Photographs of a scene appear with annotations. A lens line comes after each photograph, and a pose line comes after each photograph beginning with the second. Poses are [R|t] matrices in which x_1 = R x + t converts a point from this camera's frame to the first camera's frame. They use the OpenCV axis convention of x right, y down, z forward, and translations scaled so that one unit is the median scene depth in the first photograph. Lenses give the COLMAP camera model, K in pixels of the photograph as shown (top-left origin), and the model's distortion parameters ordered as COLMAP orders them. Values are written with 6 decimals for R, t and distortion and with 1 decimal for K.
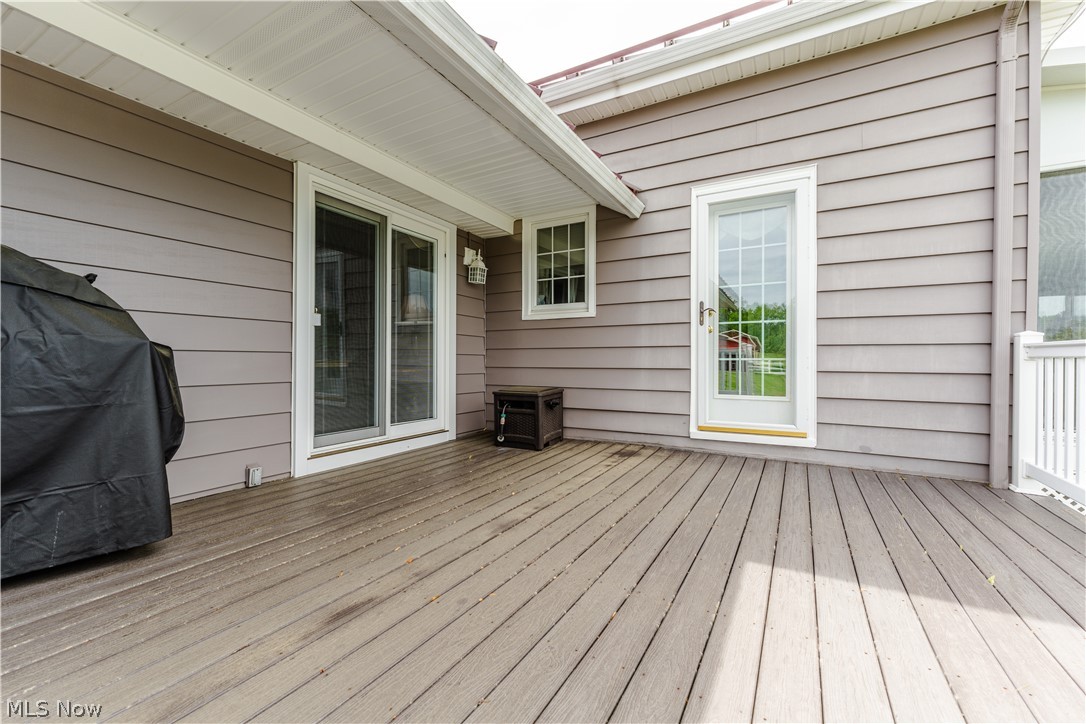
lens RADIAL K [[441.4, 0, 543.4], [0, 441.4, 358.9], [0, 0, 1]] dist [-0.000776, 0.000123]
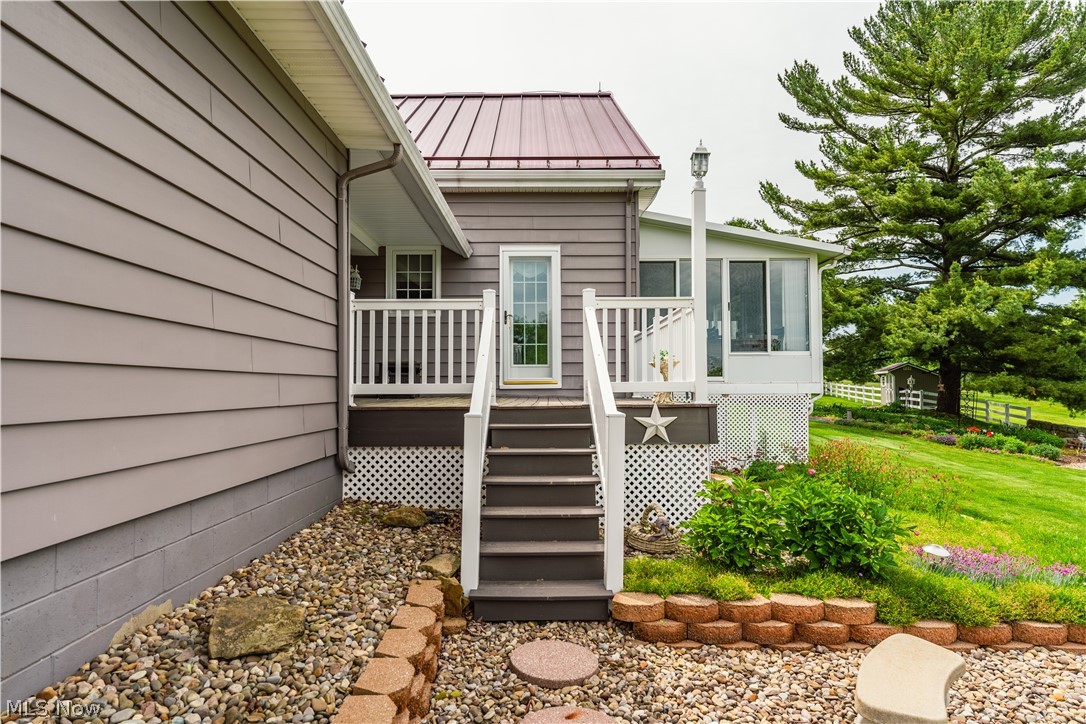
lens RADIAL K [[622.9, 0, 544.1], [0, 622.9, 362.7], [0, 0, 1]] dist [-0.004808, -0.000785]
pose [[0.875423, 0.008054, 0.483290, -0.698680], [0.006341, 0.999584, -0.028143, 0.147382], [-0.483315, 0.027702, 0.875008, -1.230859]]
